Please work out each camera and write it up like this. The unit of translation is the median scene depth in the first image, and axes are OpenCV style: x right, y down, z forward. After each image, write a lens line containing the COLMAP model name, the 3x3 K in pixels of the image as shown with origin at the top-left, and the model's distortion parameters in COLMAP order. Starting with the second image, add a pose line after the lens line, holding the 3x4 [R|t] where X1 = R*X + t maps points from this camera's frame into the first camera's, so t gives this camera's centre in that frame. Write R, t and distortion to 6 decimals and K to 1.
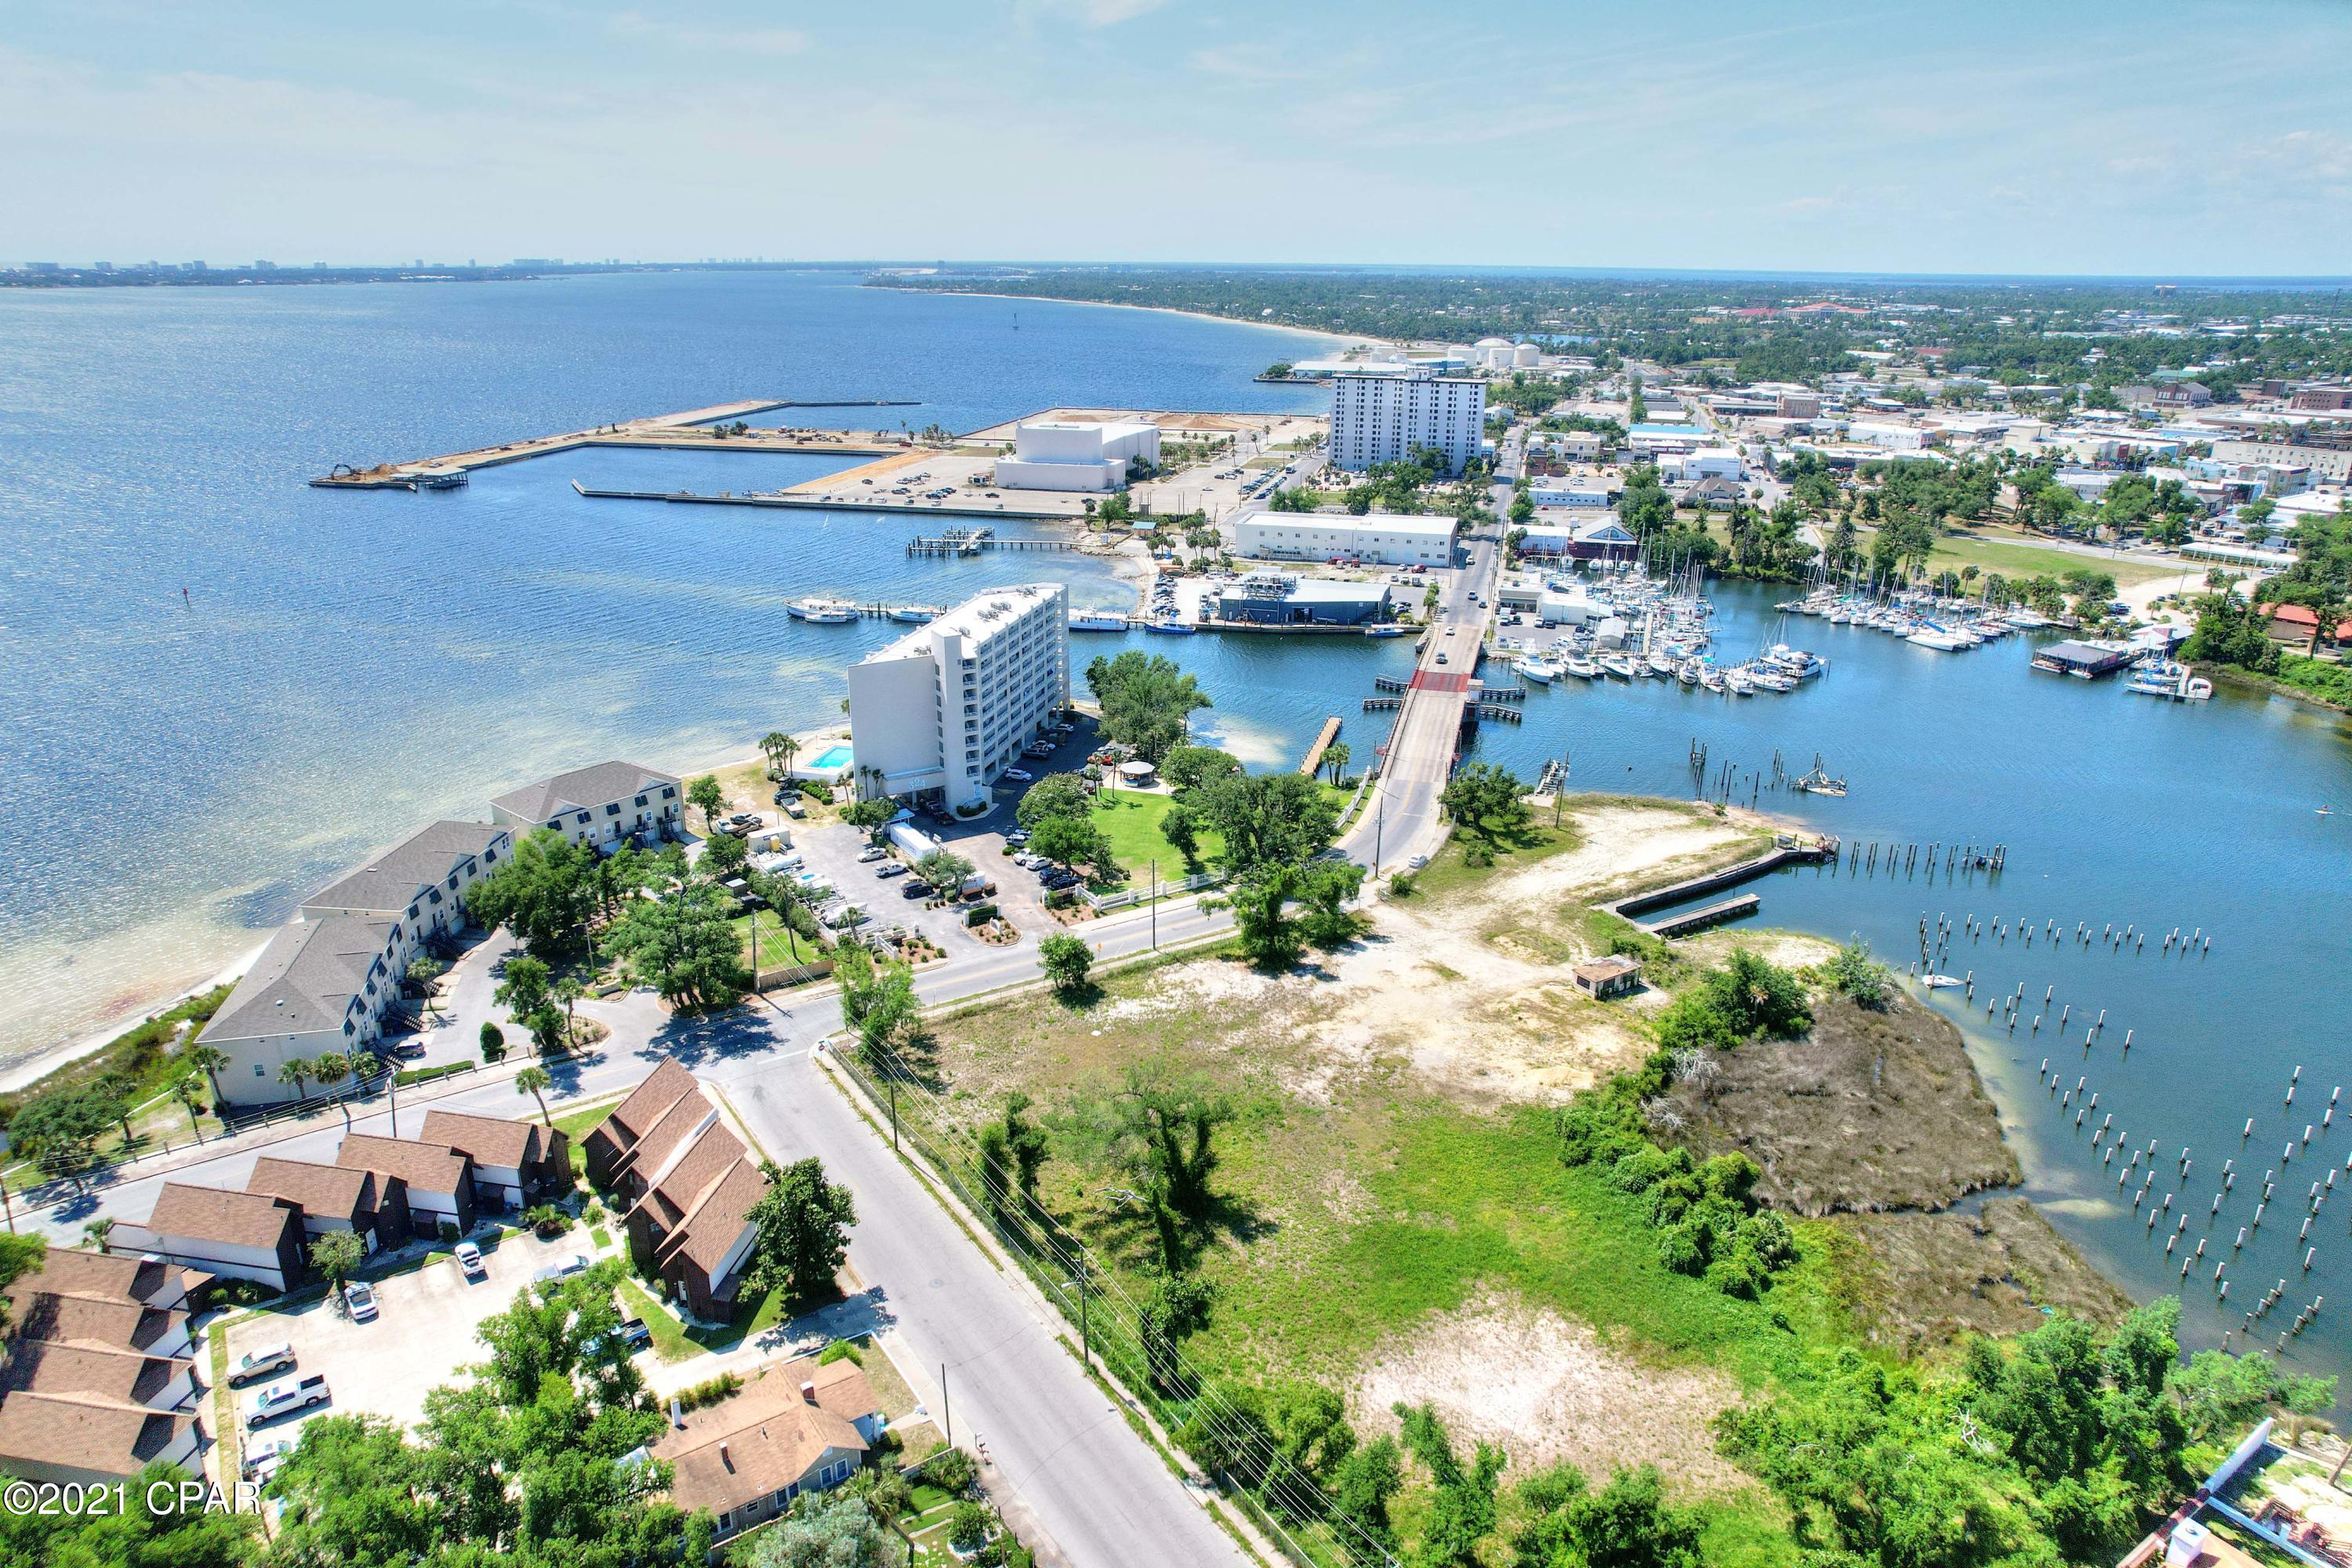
lens RADIAL K [[1512.0, 0, 1168.6], [0, 1512.0, 779.2], [0, 0, 1]] dist [-0.084740, 0.086125]
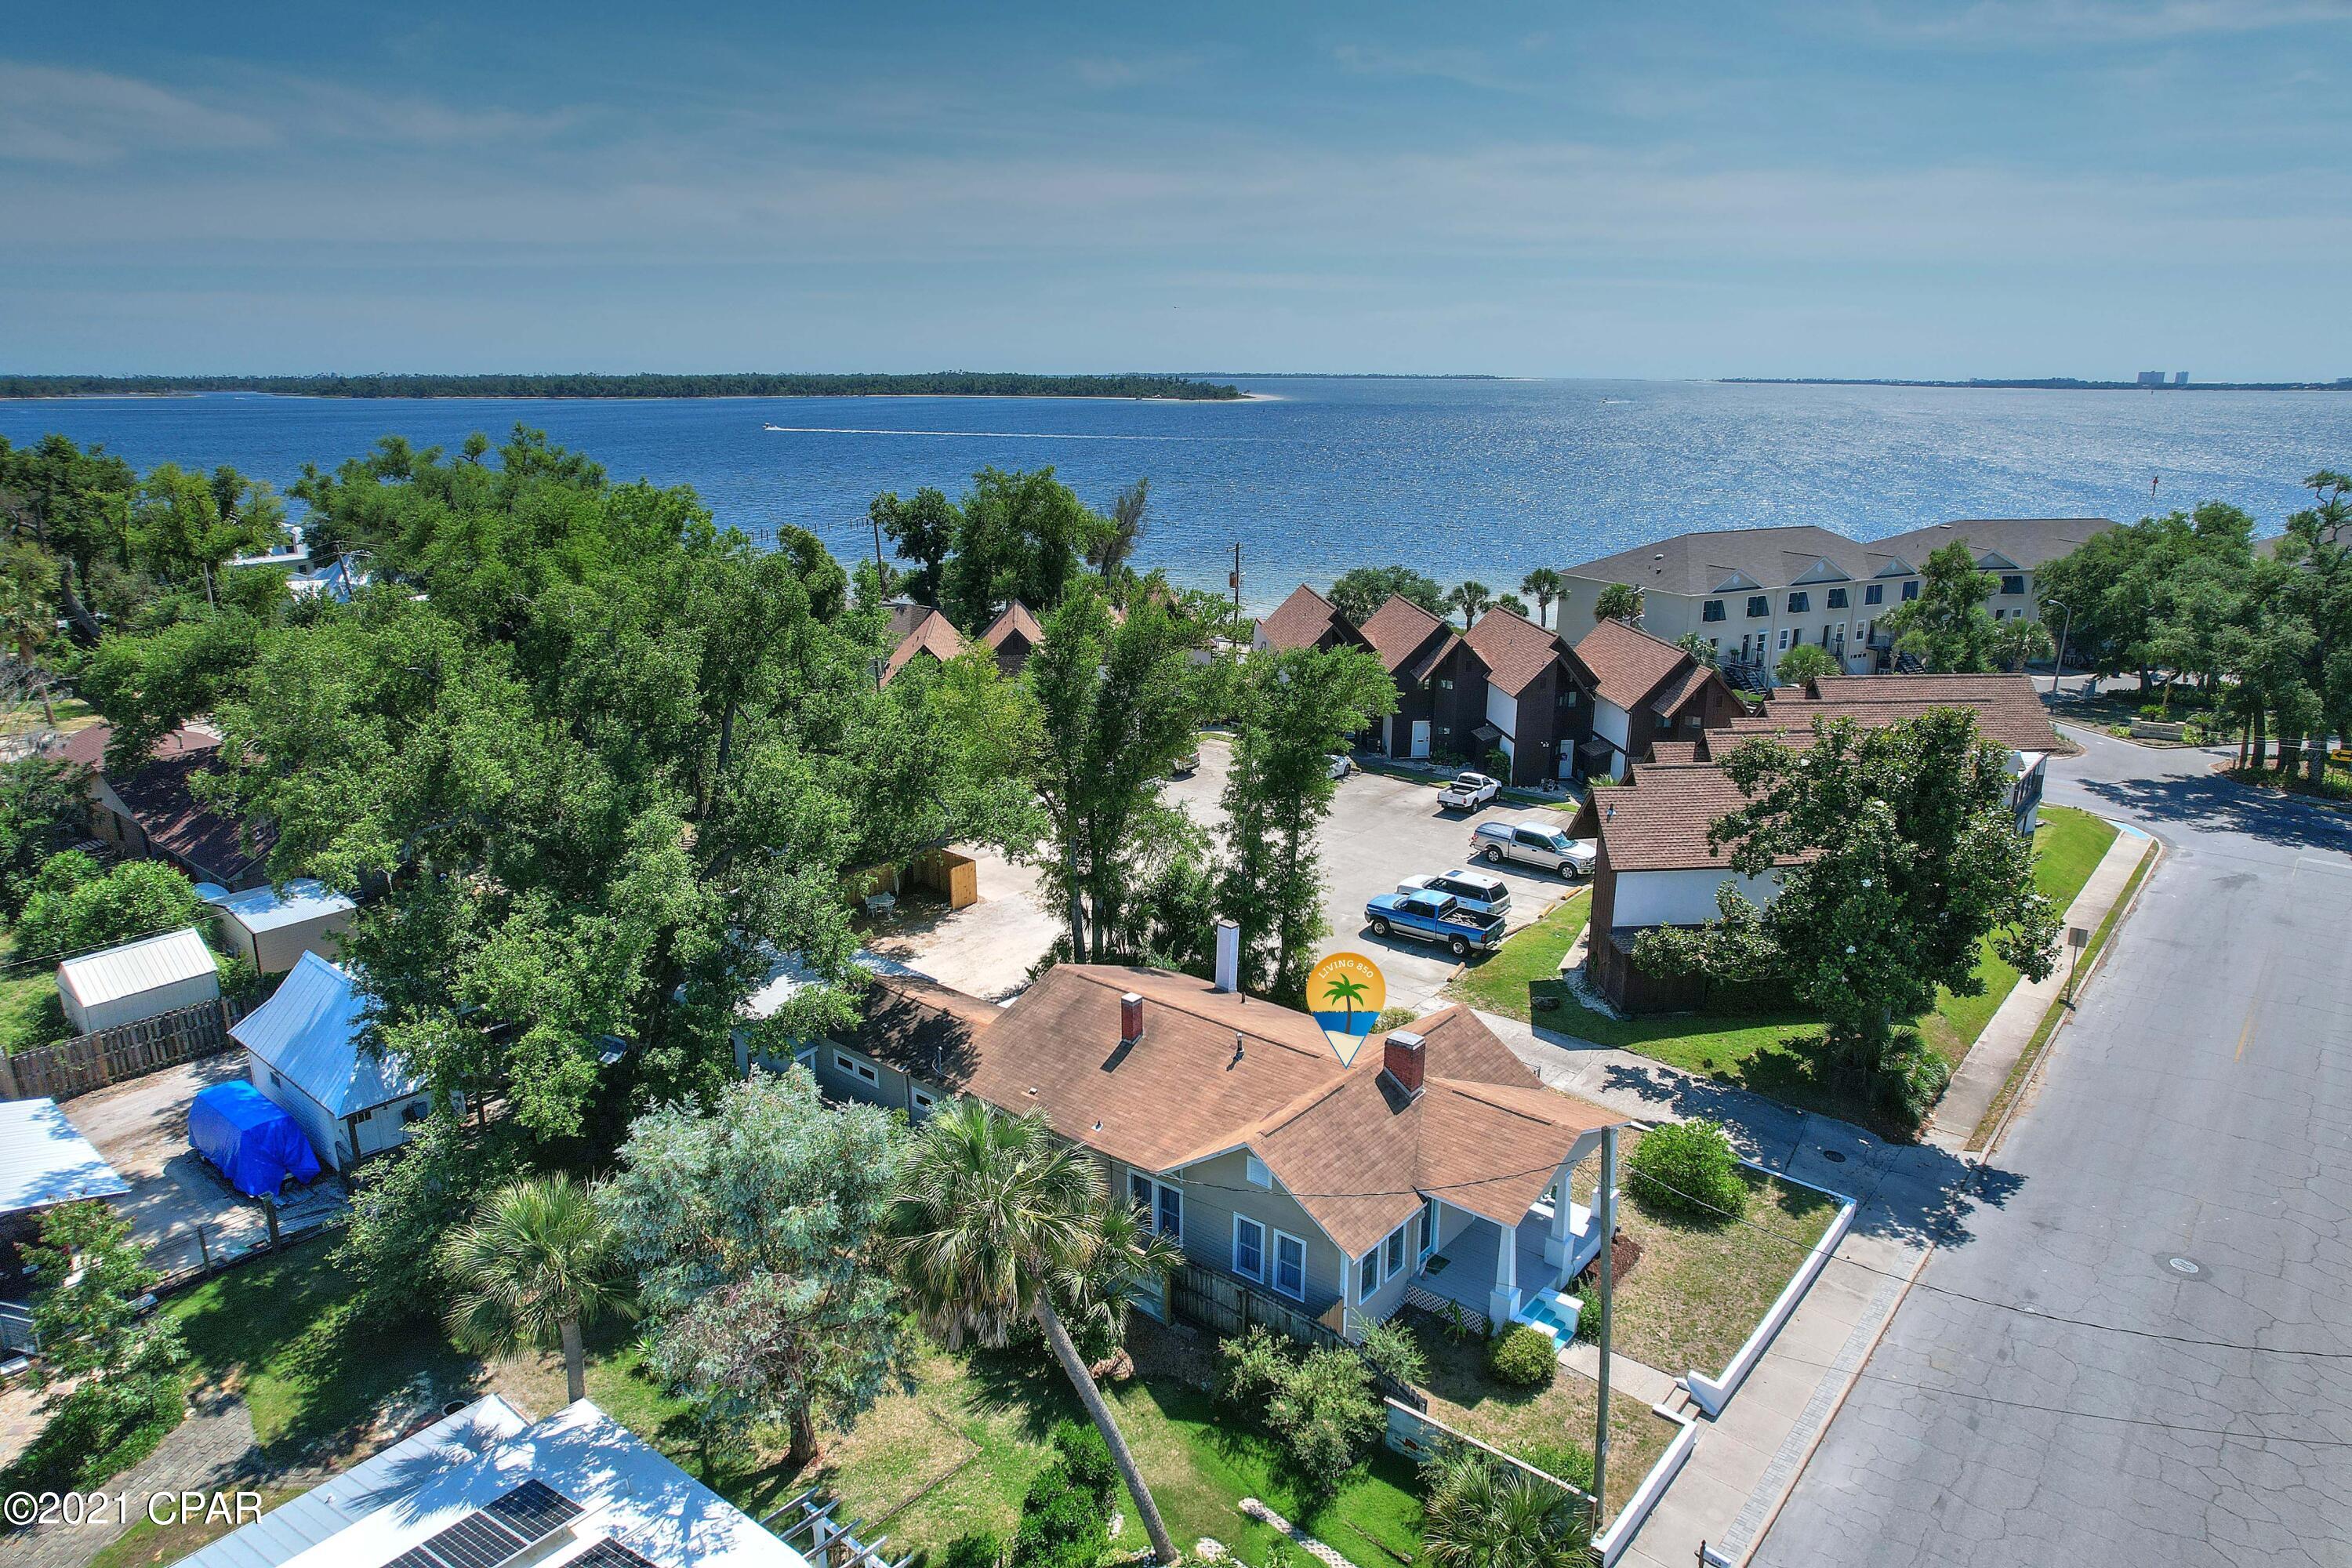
lens RADIAL K [[1512.0, 0, 1168.6], [0, 1512.0, 779.2], [0, 0, 1]] dist [-0.084740, 0.086125]
pose [[0.284151, 0.248451, -0.926029, 0.034297], [-0.321457, 0.934626, 0.152119, 0.226721], [0.903285, 0.254454, 0.345441, 0.585640]]
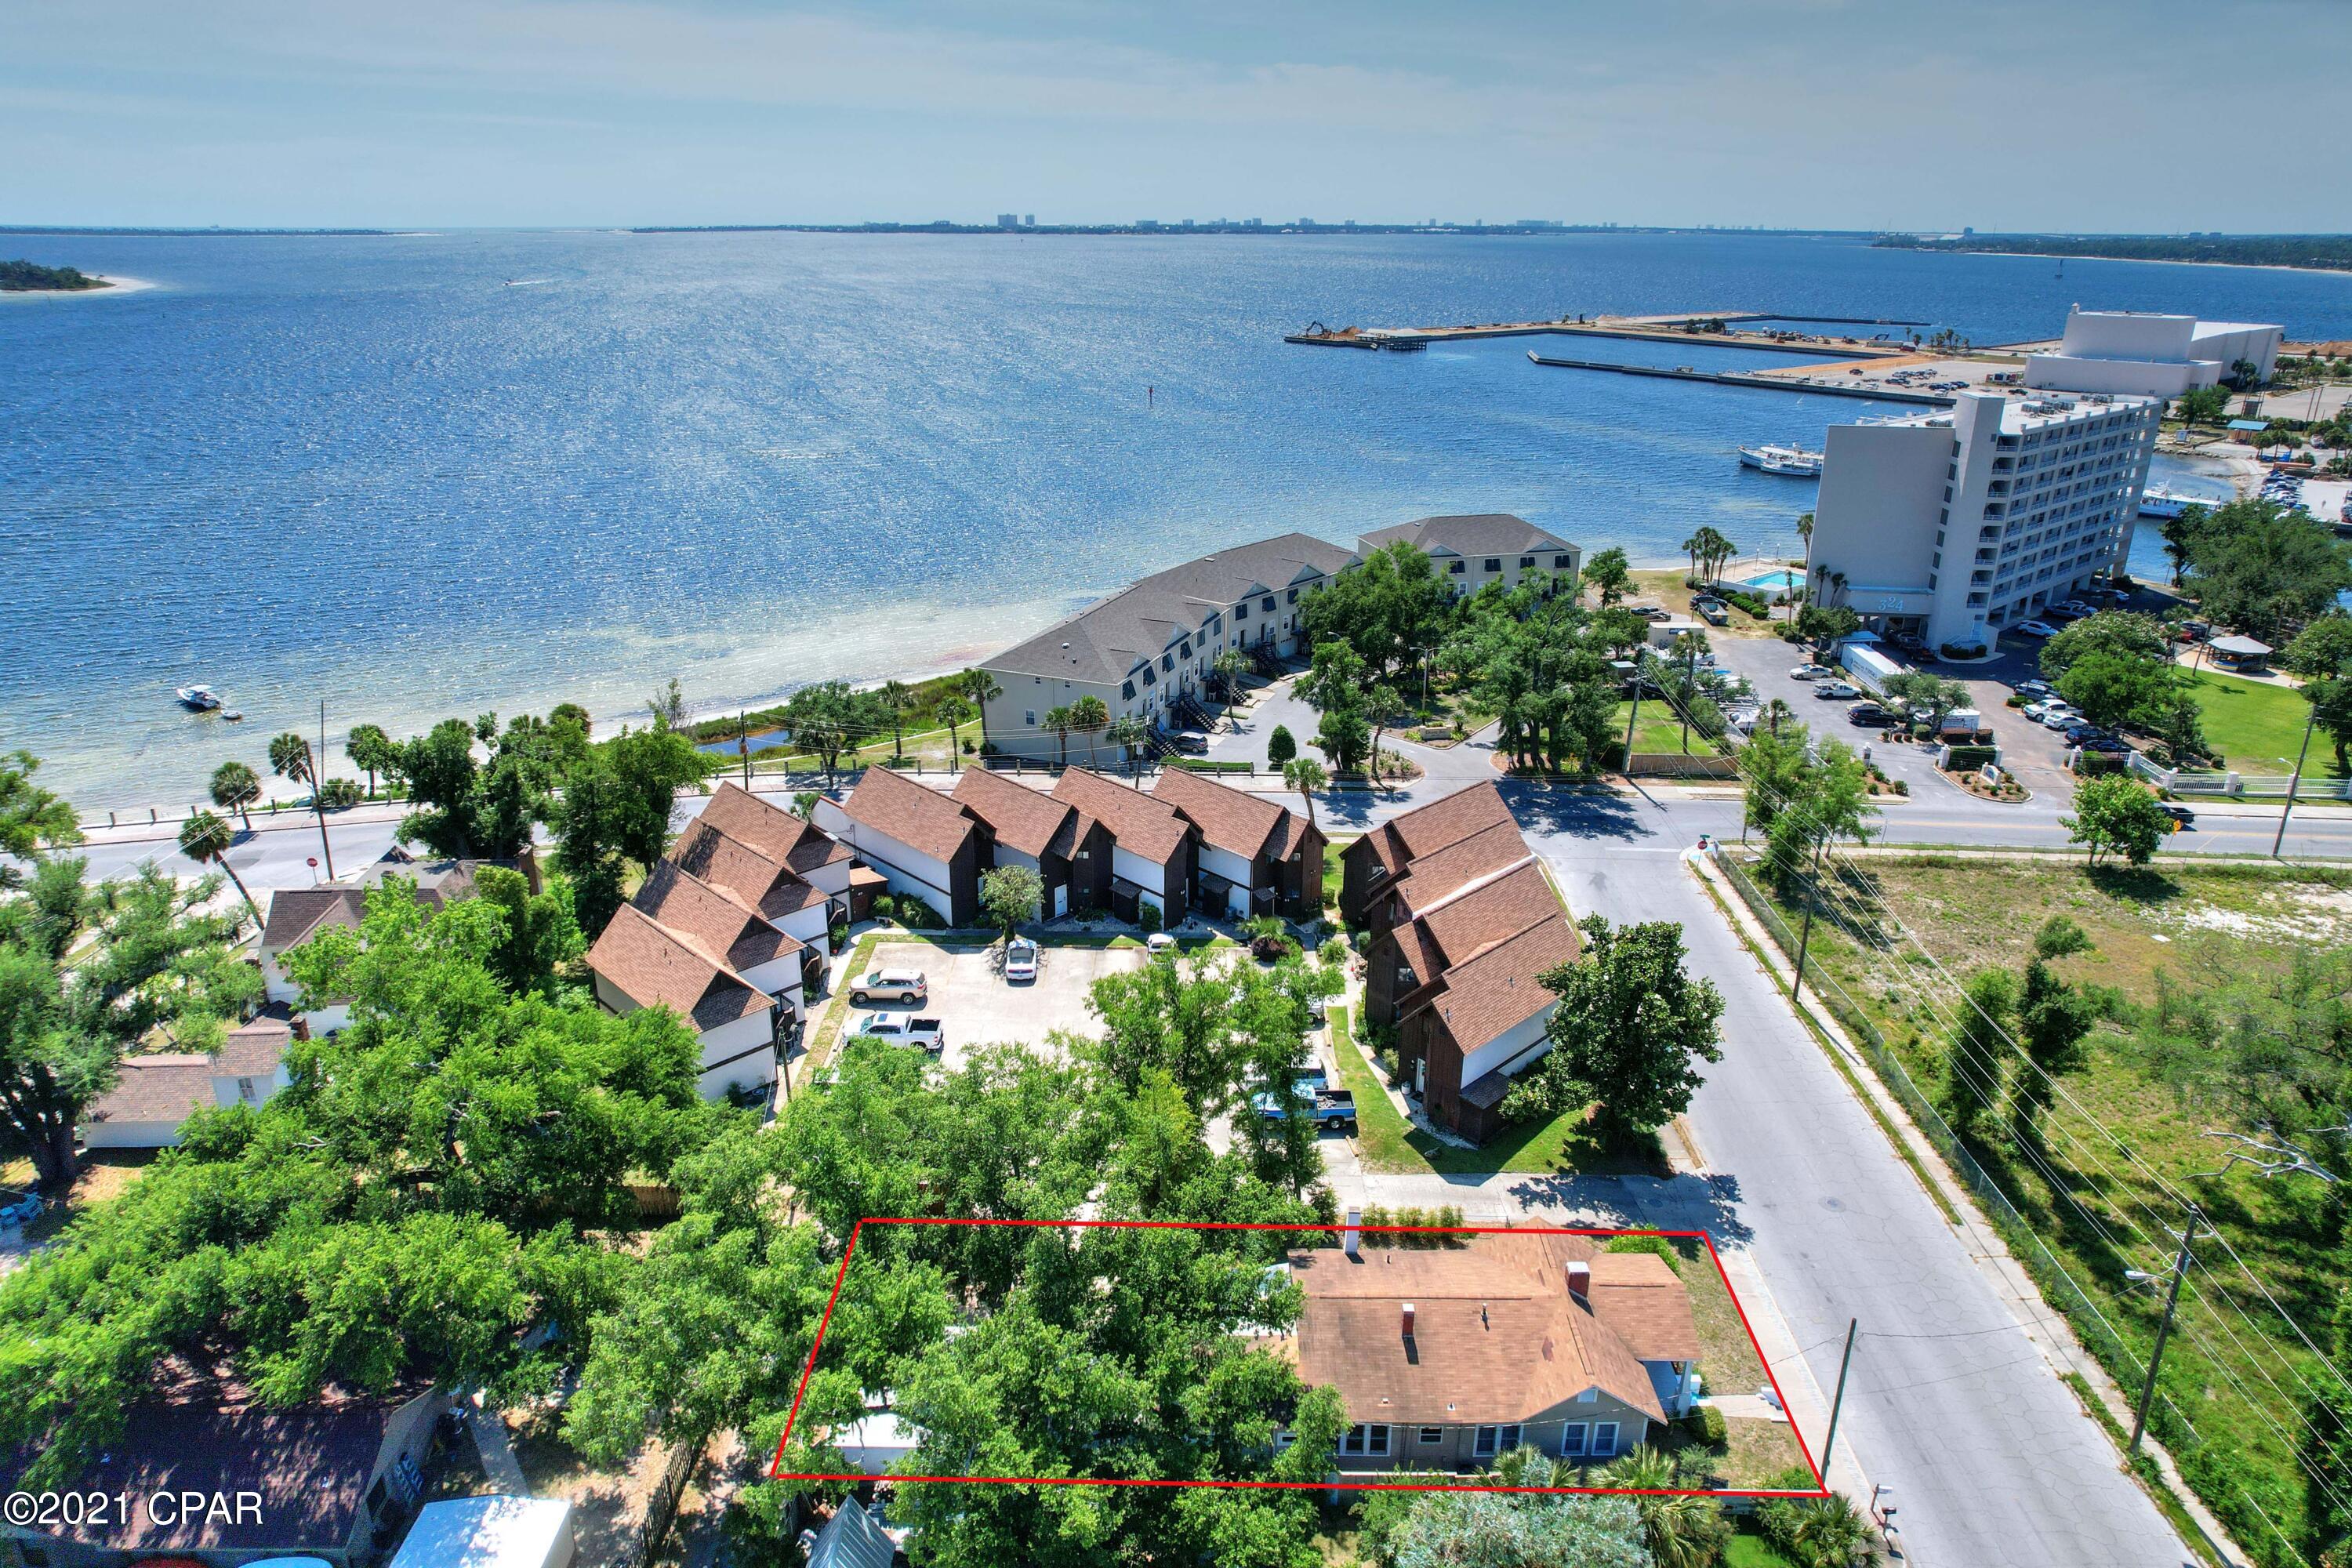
lens RADIAL K [[1512.0, 0, 1168.6], [0, 1512.0, 779.2], [0, 0, 1]] dist [-0.084740, 0.086125]
pose [[0.819643, 0.198782, -0.537281, -0.077350], [-0.190476, 0.979073, 0.071657, 0.158891], [0.540282, 0.043606, 0.840354, 0.324624]]
